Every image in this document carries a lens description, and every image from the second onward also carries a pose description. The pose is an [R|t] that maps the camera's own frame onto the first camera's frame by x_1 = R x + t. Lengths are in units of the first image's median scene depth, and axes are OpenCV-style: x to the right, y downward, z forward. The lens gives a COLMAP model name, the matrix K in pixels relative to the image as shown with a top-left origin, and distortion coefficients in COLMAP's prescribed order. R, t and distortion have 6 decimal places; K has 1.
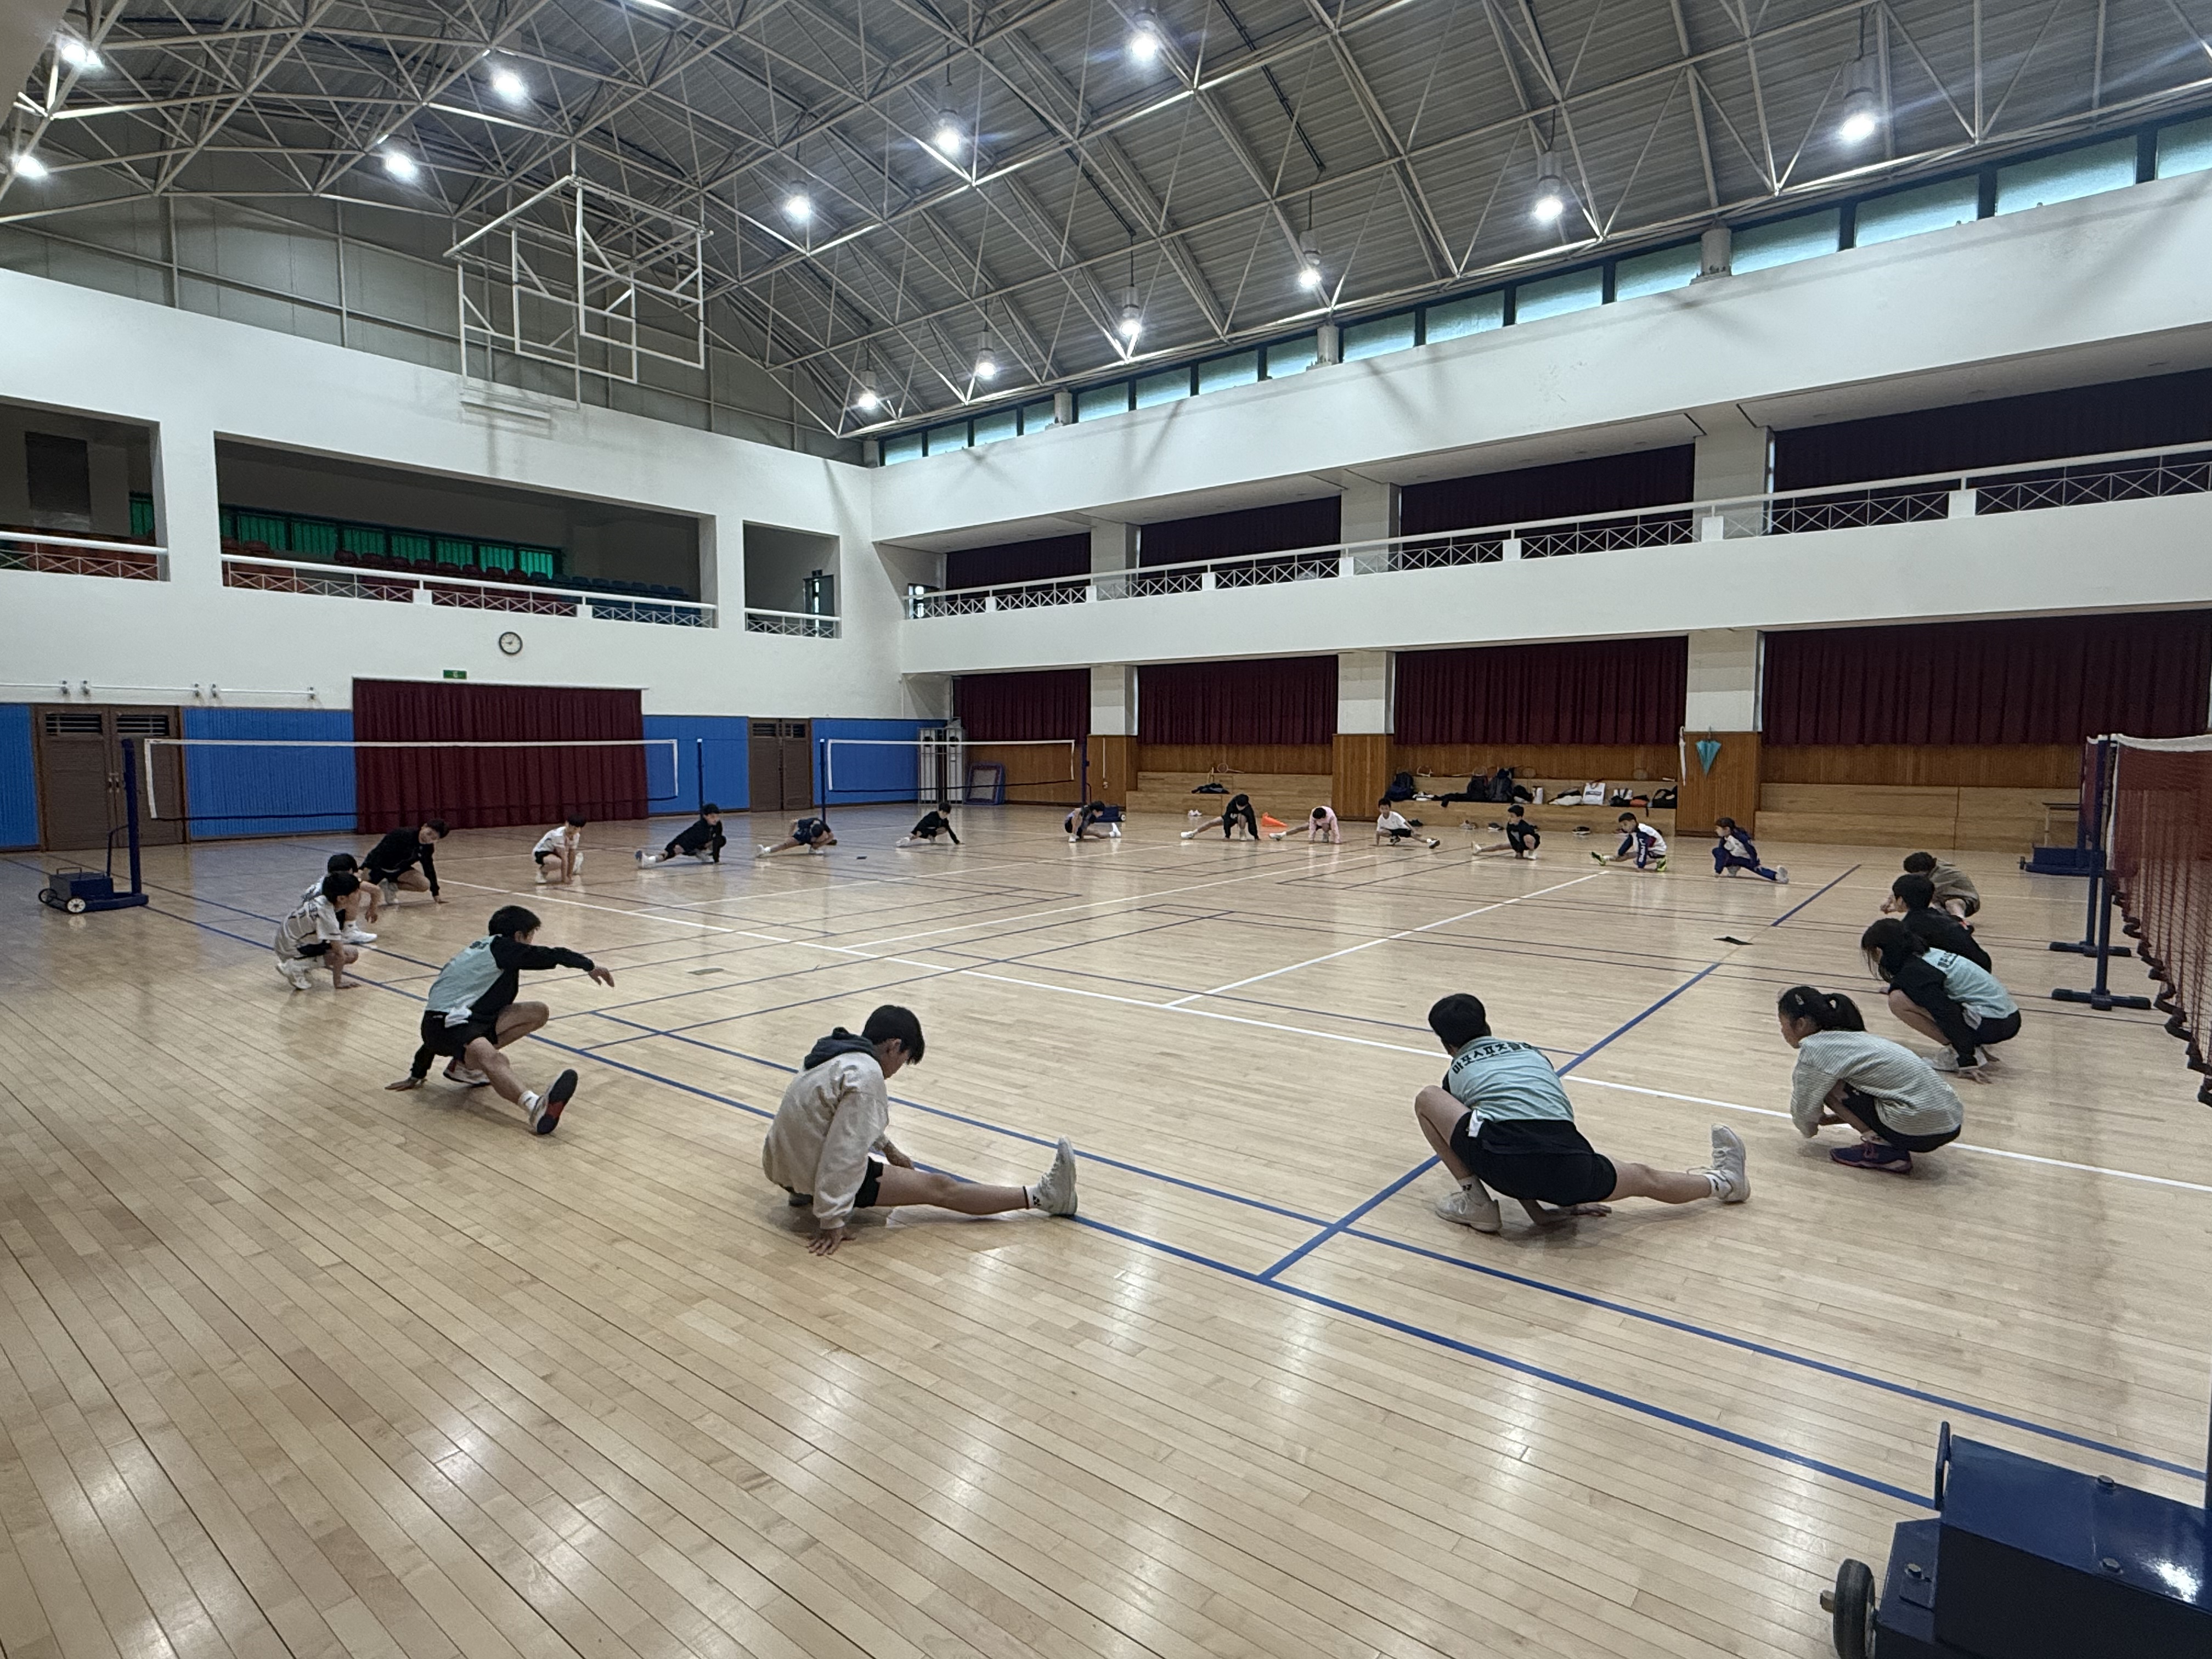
lens RADIAL K [[1161.0, 0, 1099.3], [0, 1161.0, 829.3], [0, 0, 1]] dist [0.000040, -0.000449]
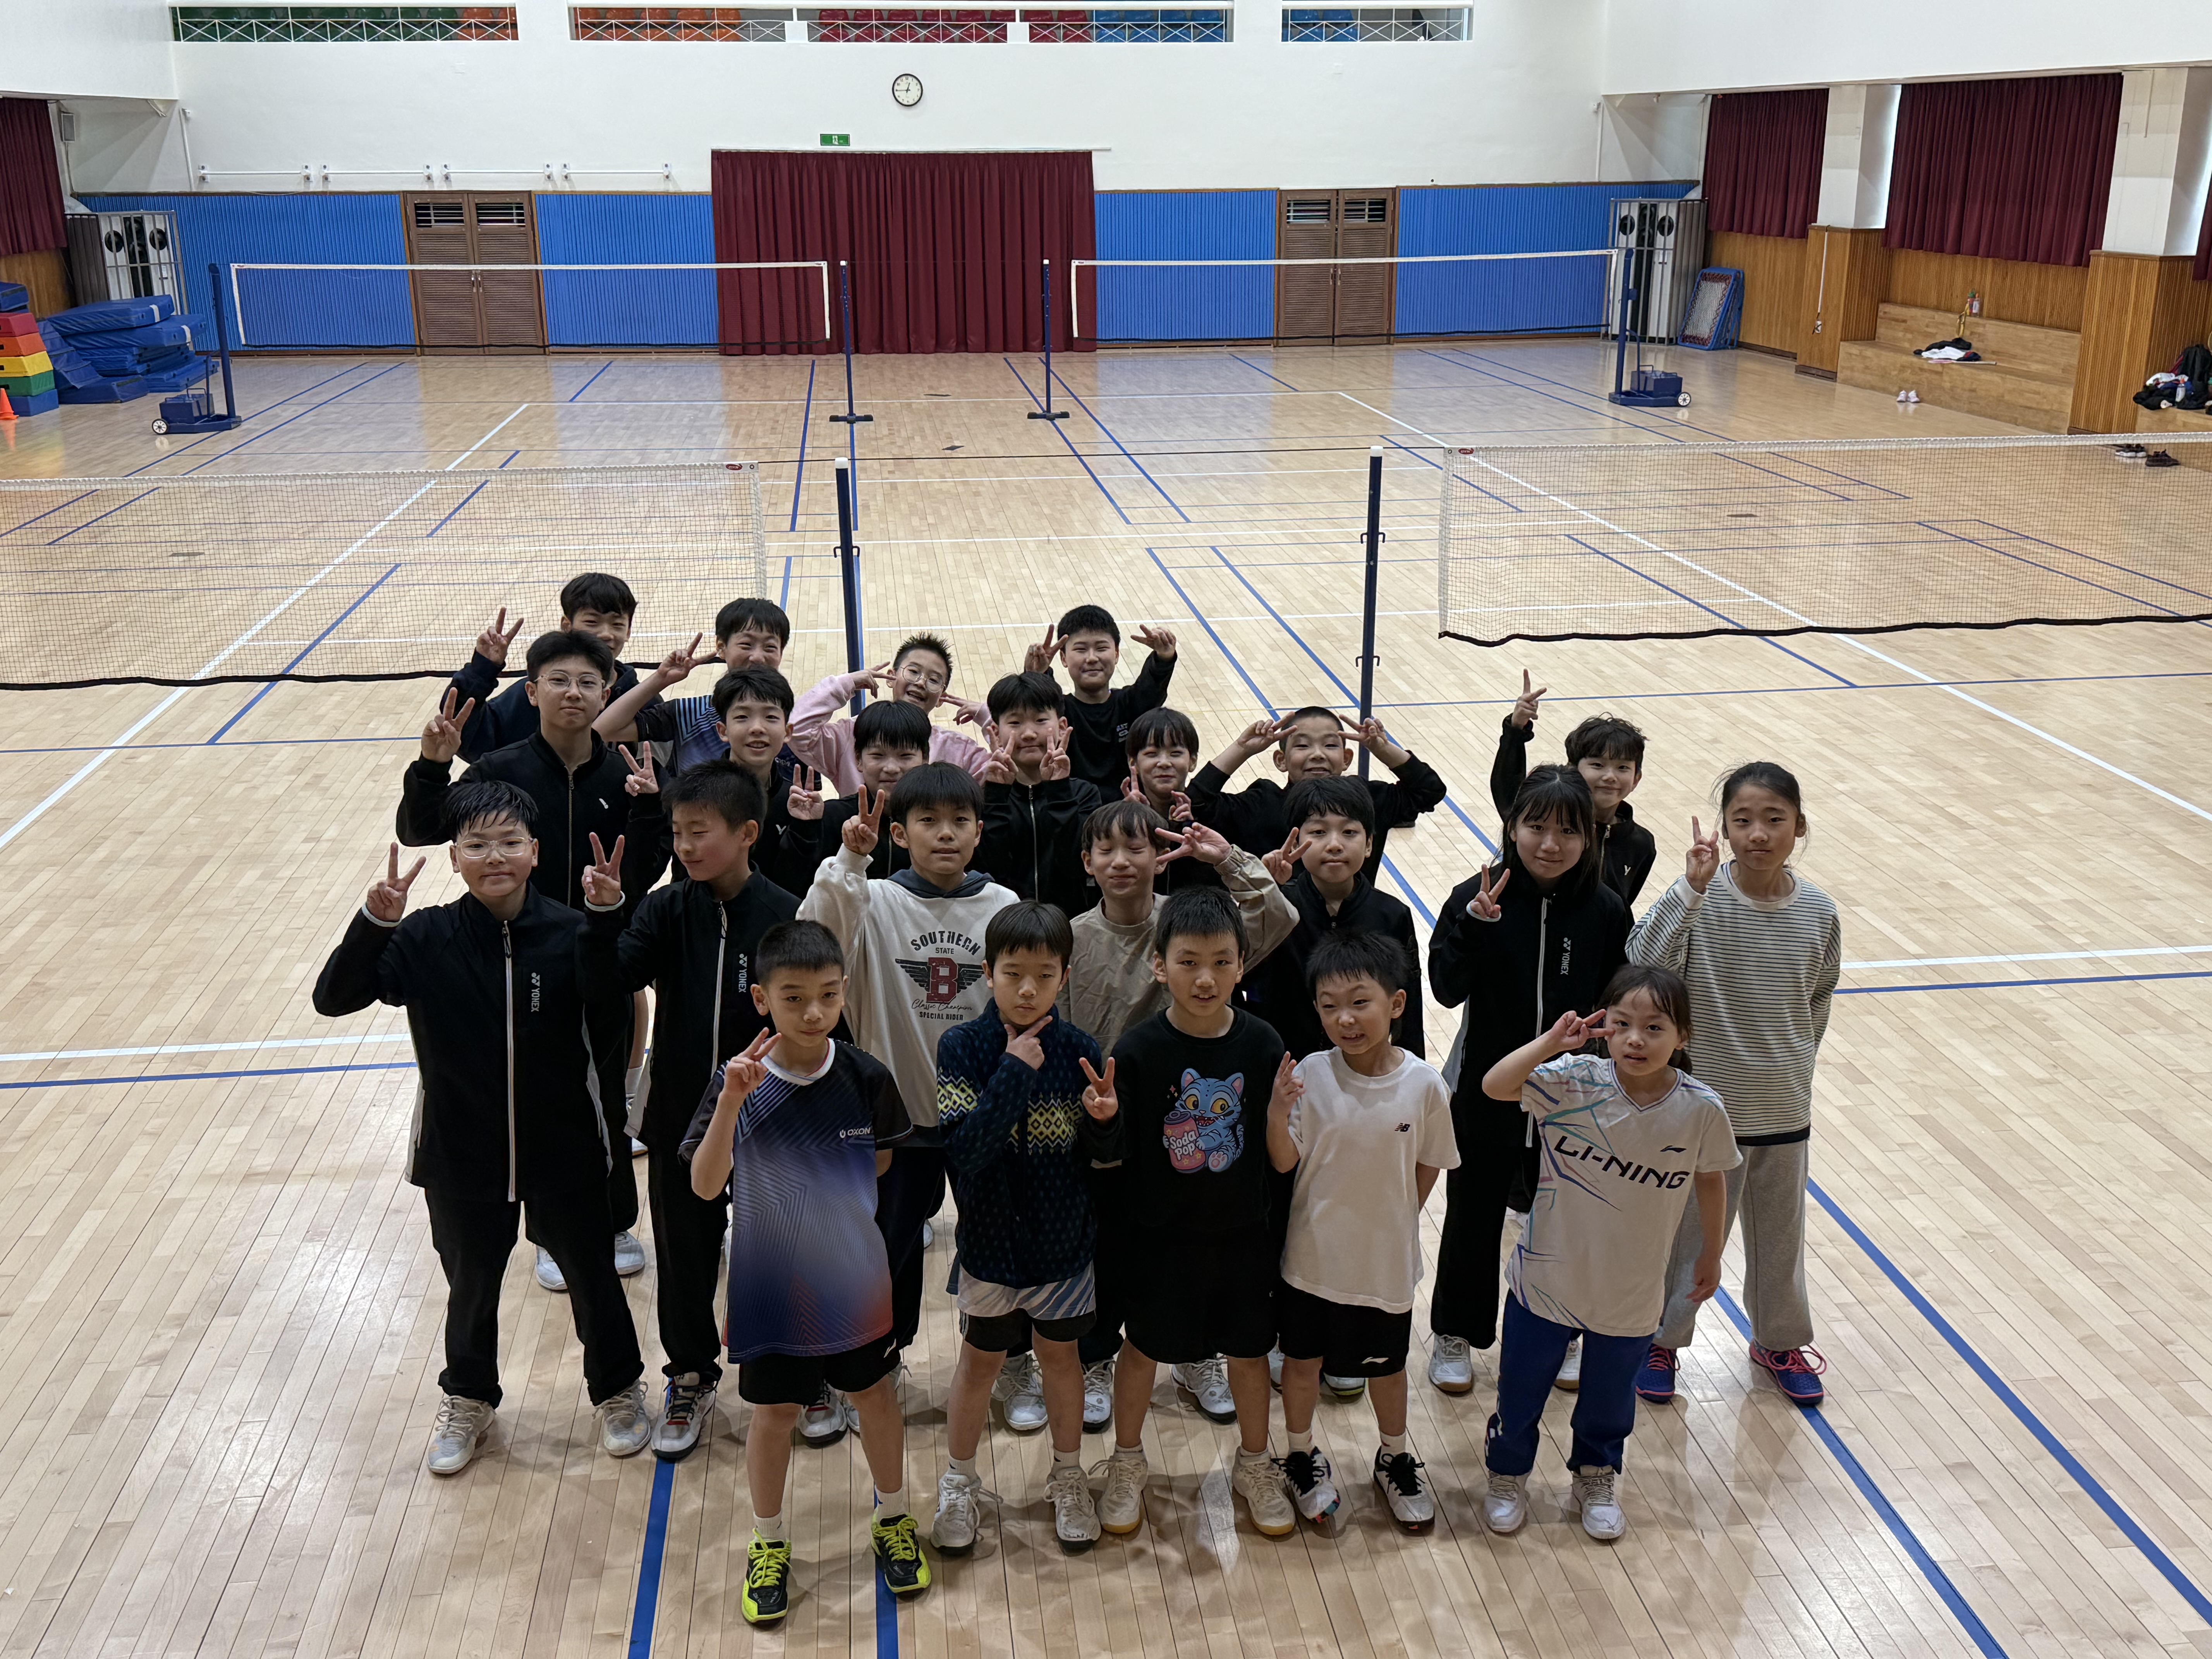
lens RADIAL K [[2153.4, 0, 1132.6], [0, 2153.4, 841.4], [0, 0, 1]] dist [0.150559, -0.288642]
pose [[0.720821, 0.209871, -0.660584, 0.628917], [-0.047348, 0.965740, 0.255156, -0.065956], [0.691502, -0.152644, 0.706063, 0.065812]]
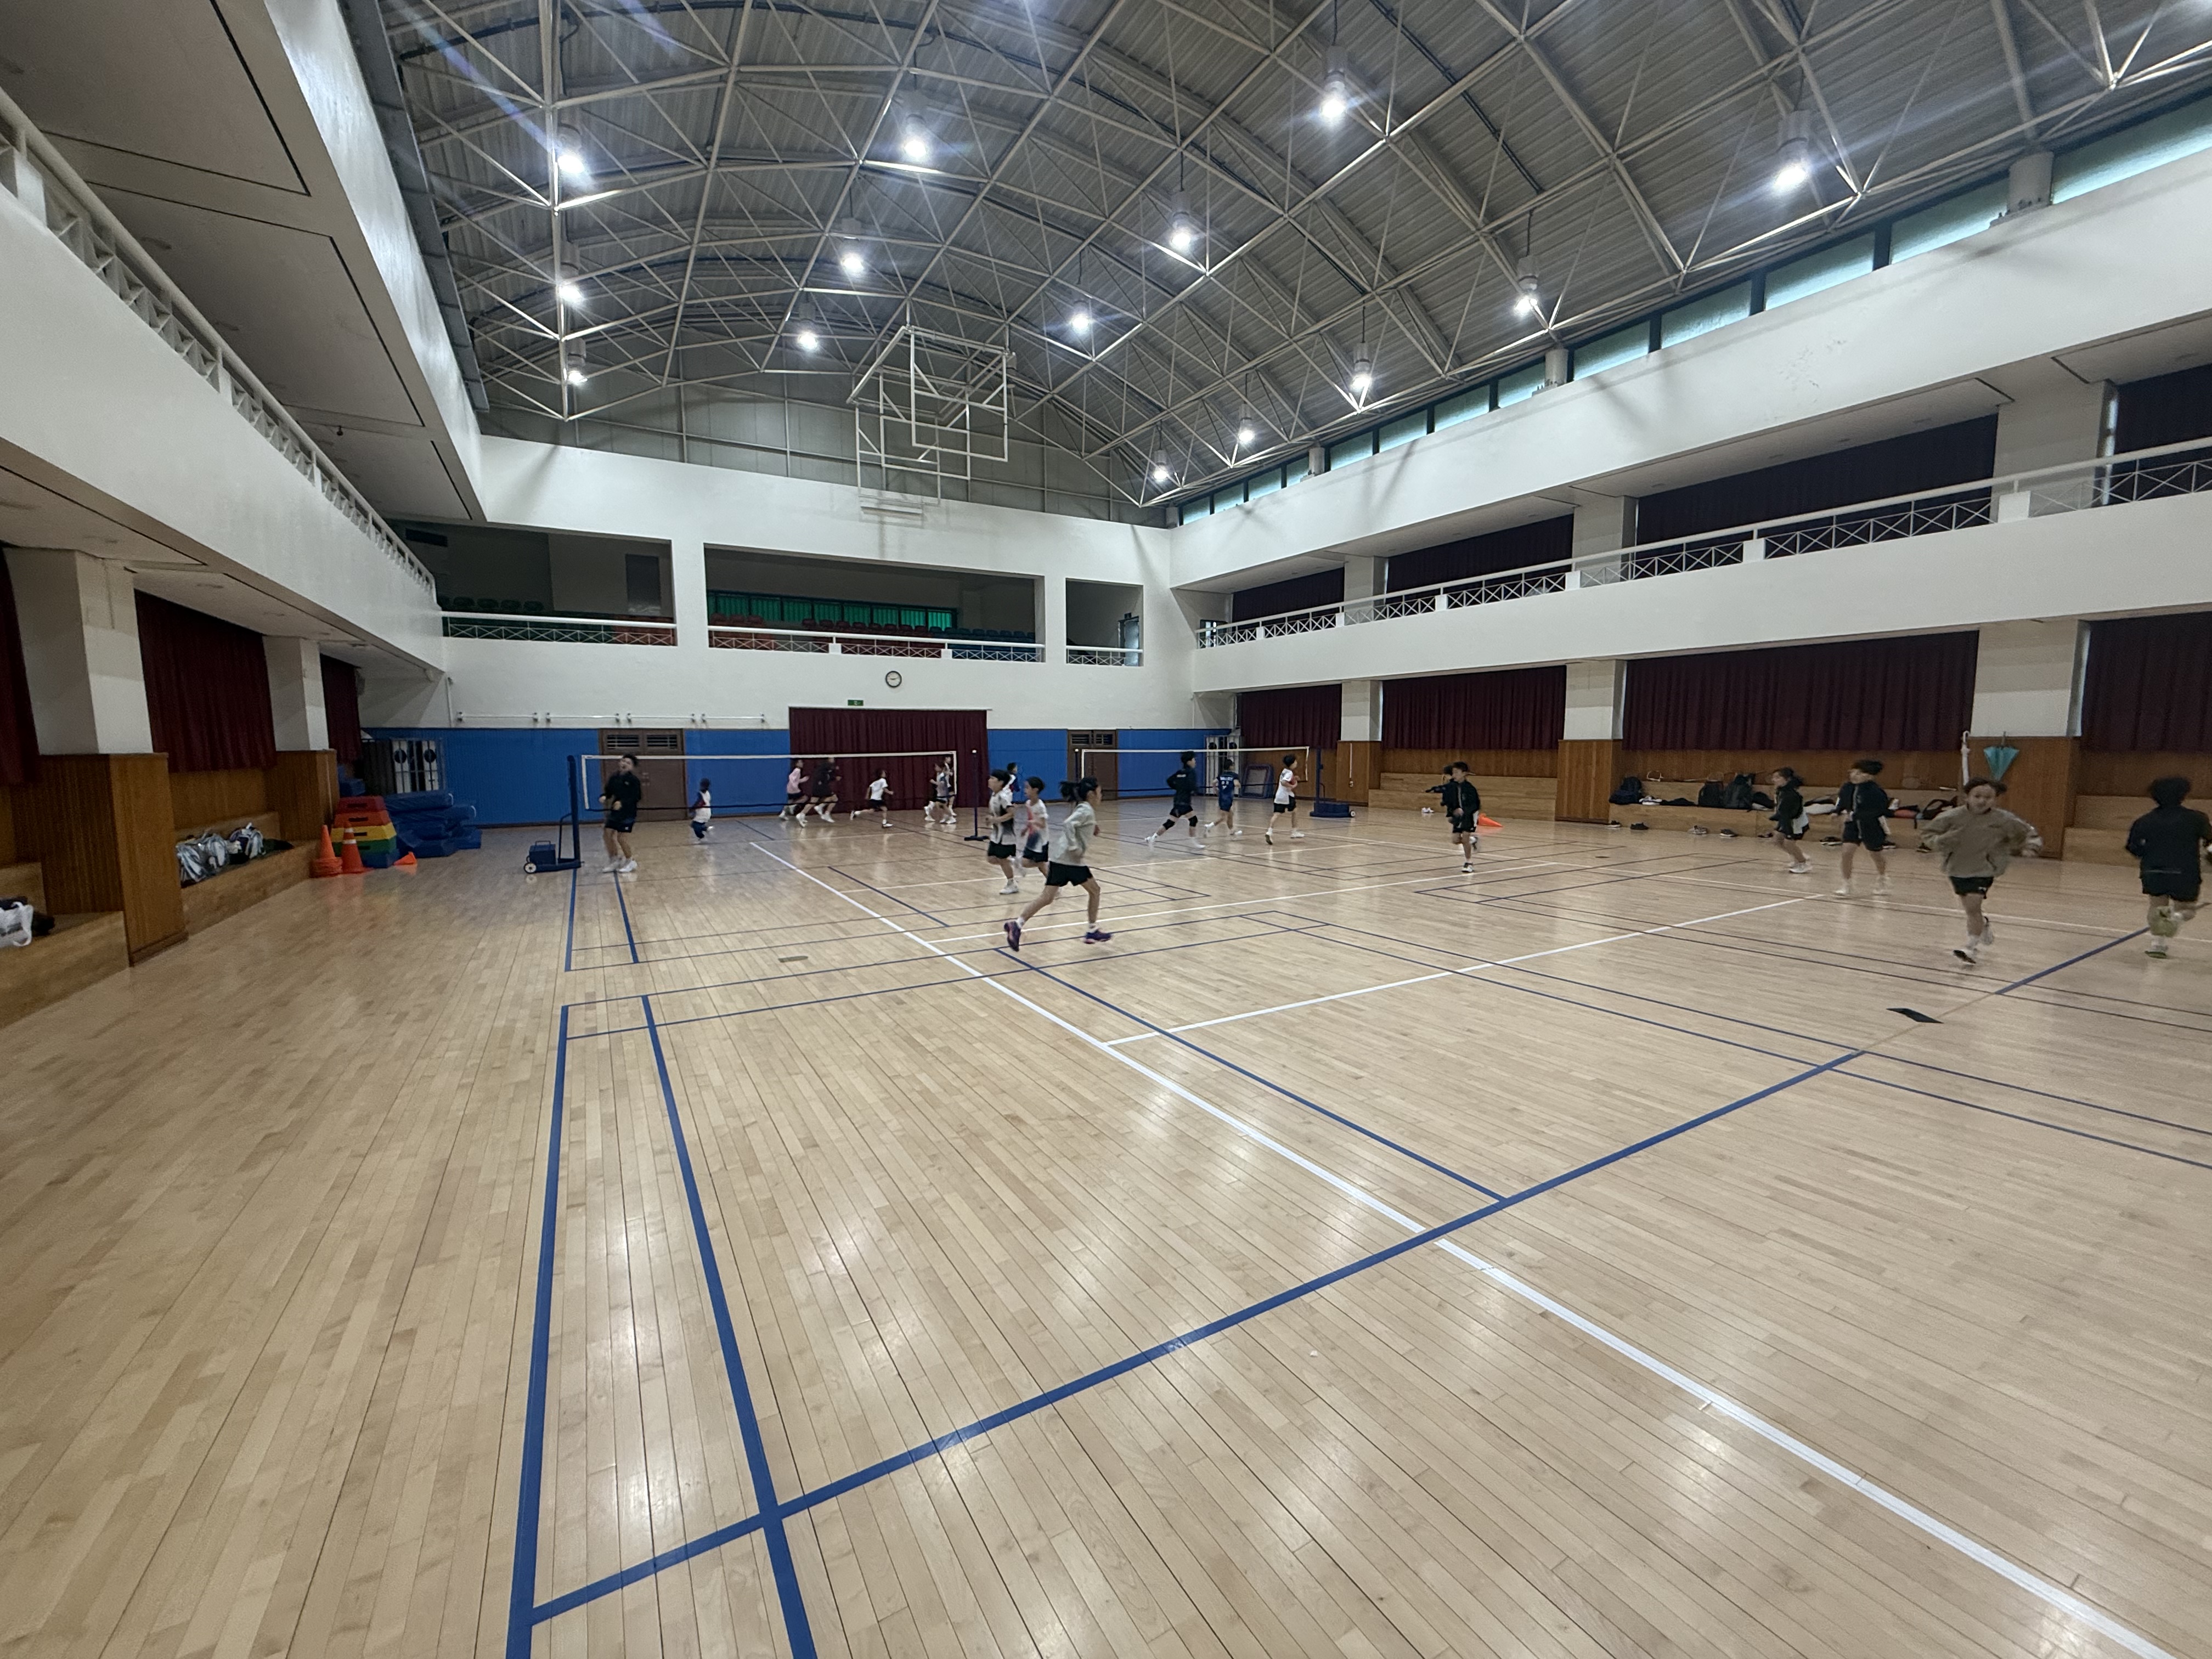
lens RADIAL K [[876.8, 0, 1096.5], [0, 876.8, 829.4], [0, 0, 1]] dist [-0.001006, 0.000006]
pose [[0.934160, 0.029155, -0.355661, 0.104124], [-0.020215, 0.999380, 0.028830, -0.016402], [0.356281, -0.019742, 0.934170, 0.108368]]
